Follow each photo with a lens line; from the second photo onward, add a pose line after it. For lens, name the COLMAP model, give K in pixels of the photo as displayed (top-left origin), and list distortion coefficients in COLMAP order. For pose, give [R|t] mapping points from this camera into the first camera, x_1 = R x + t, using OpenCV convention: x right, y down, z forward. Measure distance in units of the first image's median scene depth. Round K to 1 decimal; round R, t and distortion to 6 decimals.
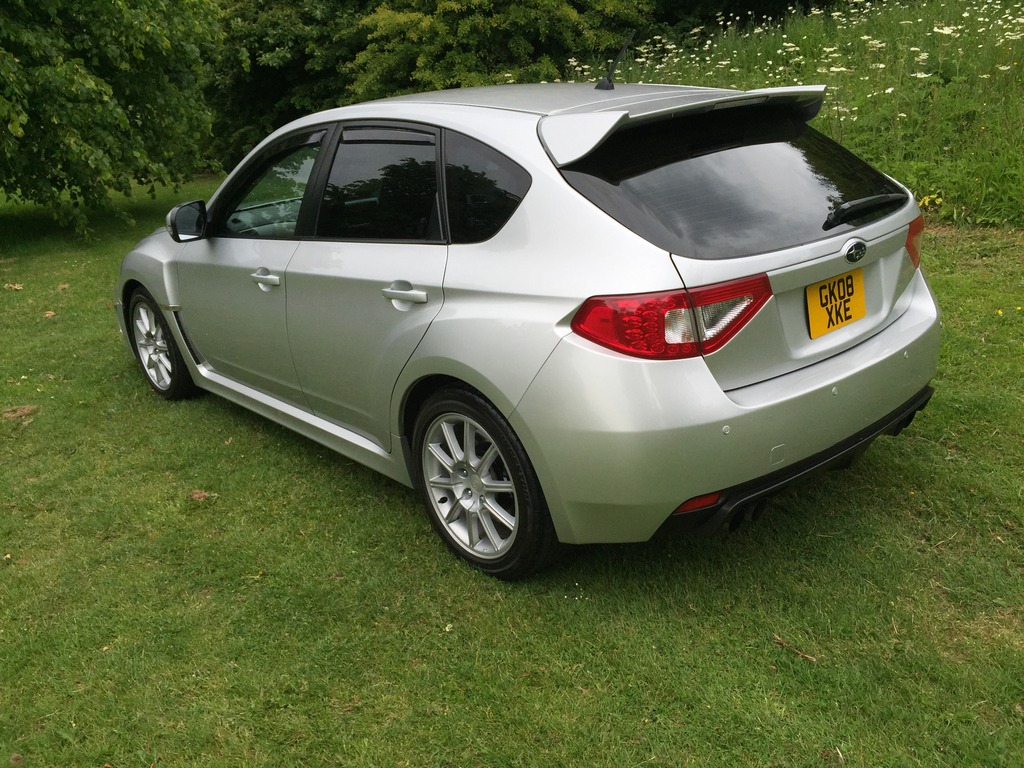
lens RADIAL K [[871.1, 0, 509.2], [0, 871.1, 387.7], [0, 0, 1]] dist [0.034734, -0.020604]
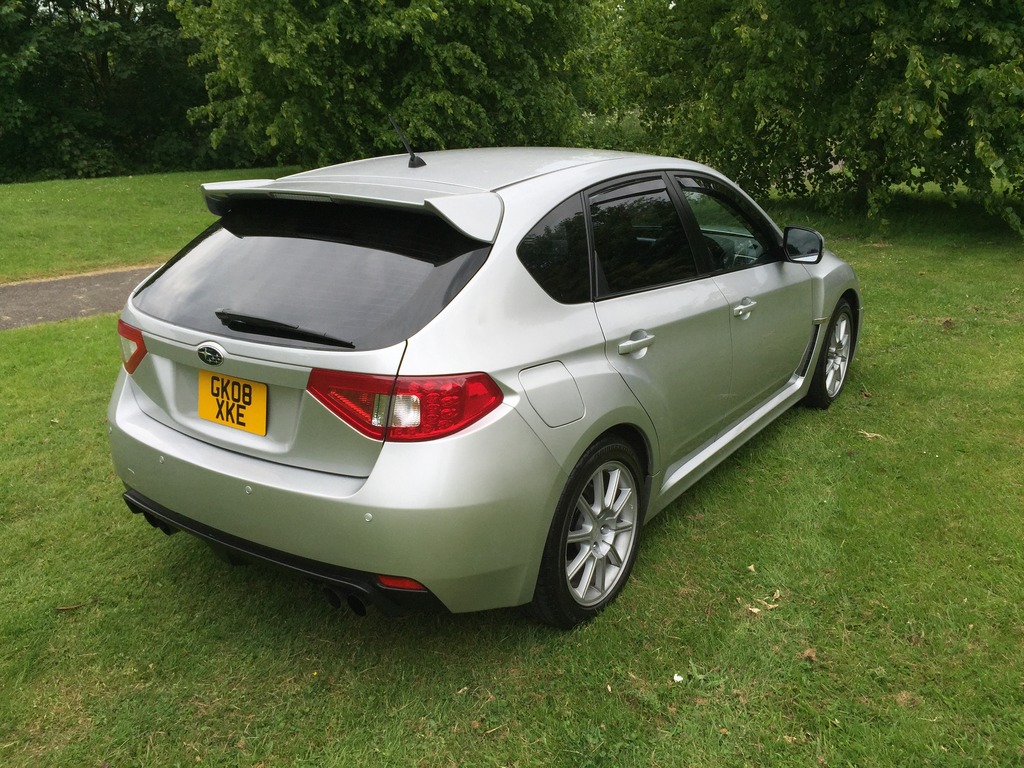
lens RADIAL K [[871.1, 0, 509.0], [0, 871.1, 386.0], [0, 0, 1]] dist [0.034734, -0.020604]
pose [[0.249522, 0.362092, -0.898125, 1.346418], [-0.331124, 0.903459, 0.272247, -0.491949], [0.909998, 0.229459, 0.345330, 0.929645]]
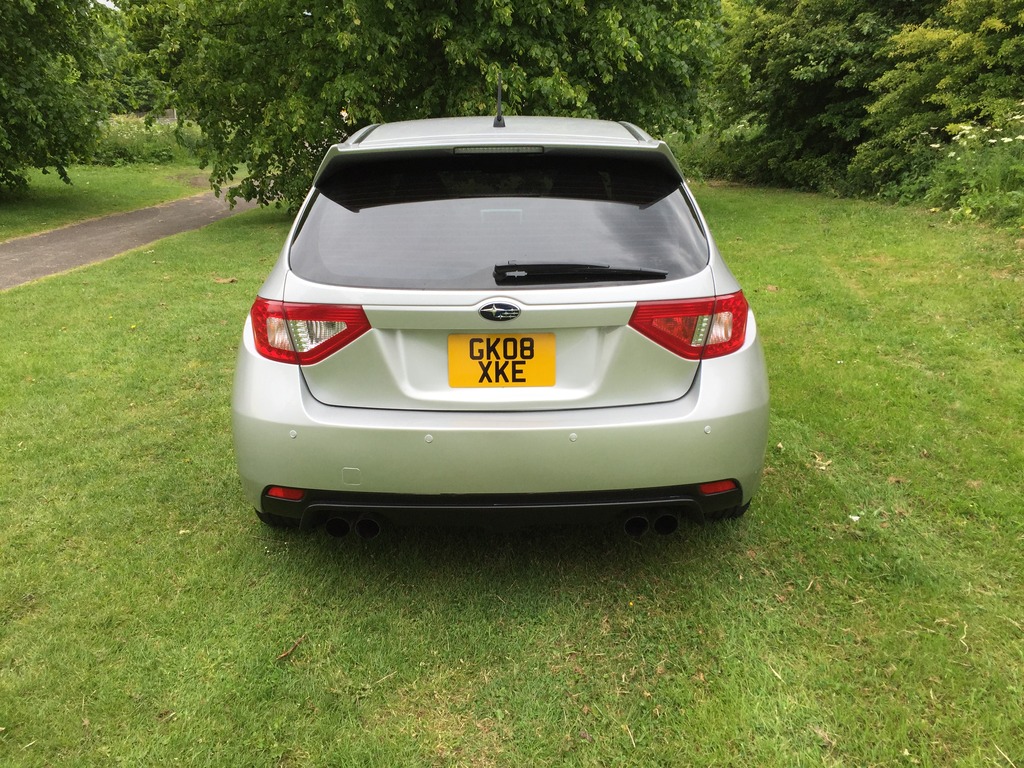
lens RADIAL K [[871.1, 0, 510.5], [0, 871.1, 378.6], [0, 0, 1]] dist [0.034734, -0.020604]
pose [[0.762133, 0.250191, -0.597125, 0.955832], [-0.261044, 0.962770, 0.070214, -0.147214], [0.592460, 0.102364, 0.799070, 0.231822]]
